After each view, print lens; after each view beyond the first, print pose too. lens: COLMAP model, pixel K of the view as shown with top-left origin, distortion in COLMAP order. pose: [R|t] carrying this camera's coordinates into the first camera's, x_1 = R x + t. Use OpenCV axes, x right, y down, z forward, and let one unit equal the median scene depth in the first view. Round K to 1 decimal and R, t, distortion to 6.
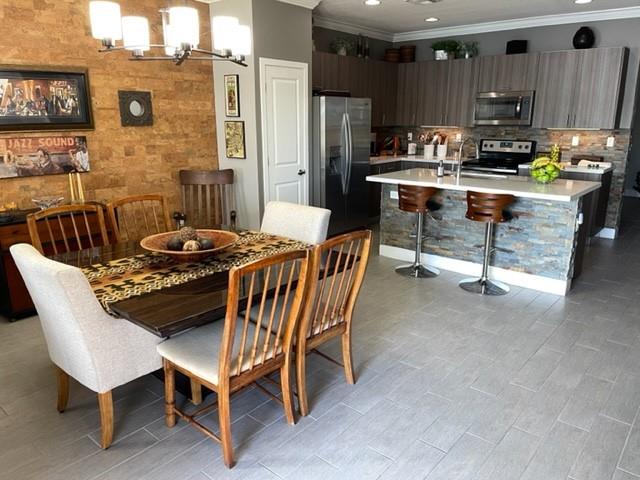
lens RADIAL K [[480.5, 0, 323.5], [0, 480.5, 242.1], [0, 0, 1]] dist [0.049700, -0.056847]
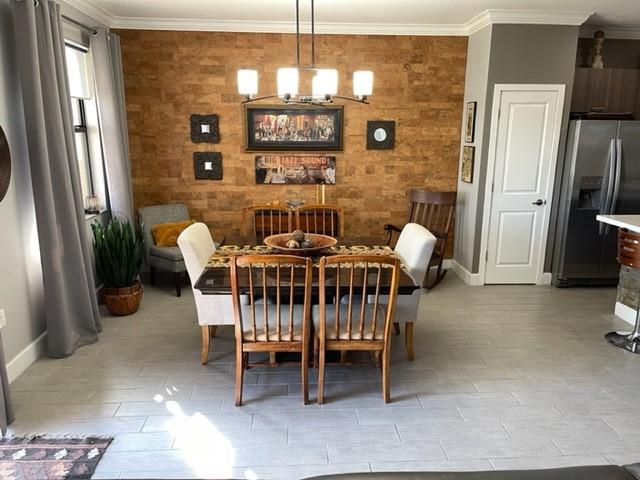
lens RADIAL K [[480.5, 0, 315.4], [0, 480.5, 241.6], [0, 0, 1]] dist [0.049700, -0.056847]
pose [[0.687734, 0.164107, -0.707171, 0.395949], [-0.189067, 0.980988, 0.043779, -0.039707], [0.700911, 0.103595, 0.705686, 0.074473]]
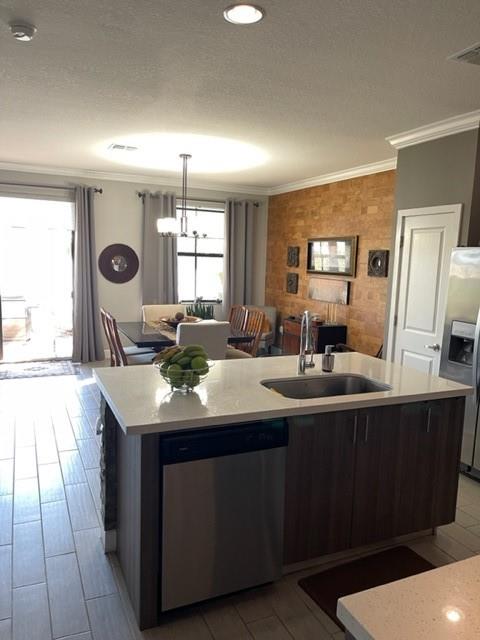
lens RADIAL K [[480.5, 0, 239.9], [0, 480.5, 323.5], [0, 0, 1]] dist [0.049700, -0.056847]
pose [[-0.428217, 0.108642, -0.897122, 0.912260], [-0.260737, 0.935672, 0.237767, -0.339741], [0.865244, 0.335729, -0.372344, 1.228575]]
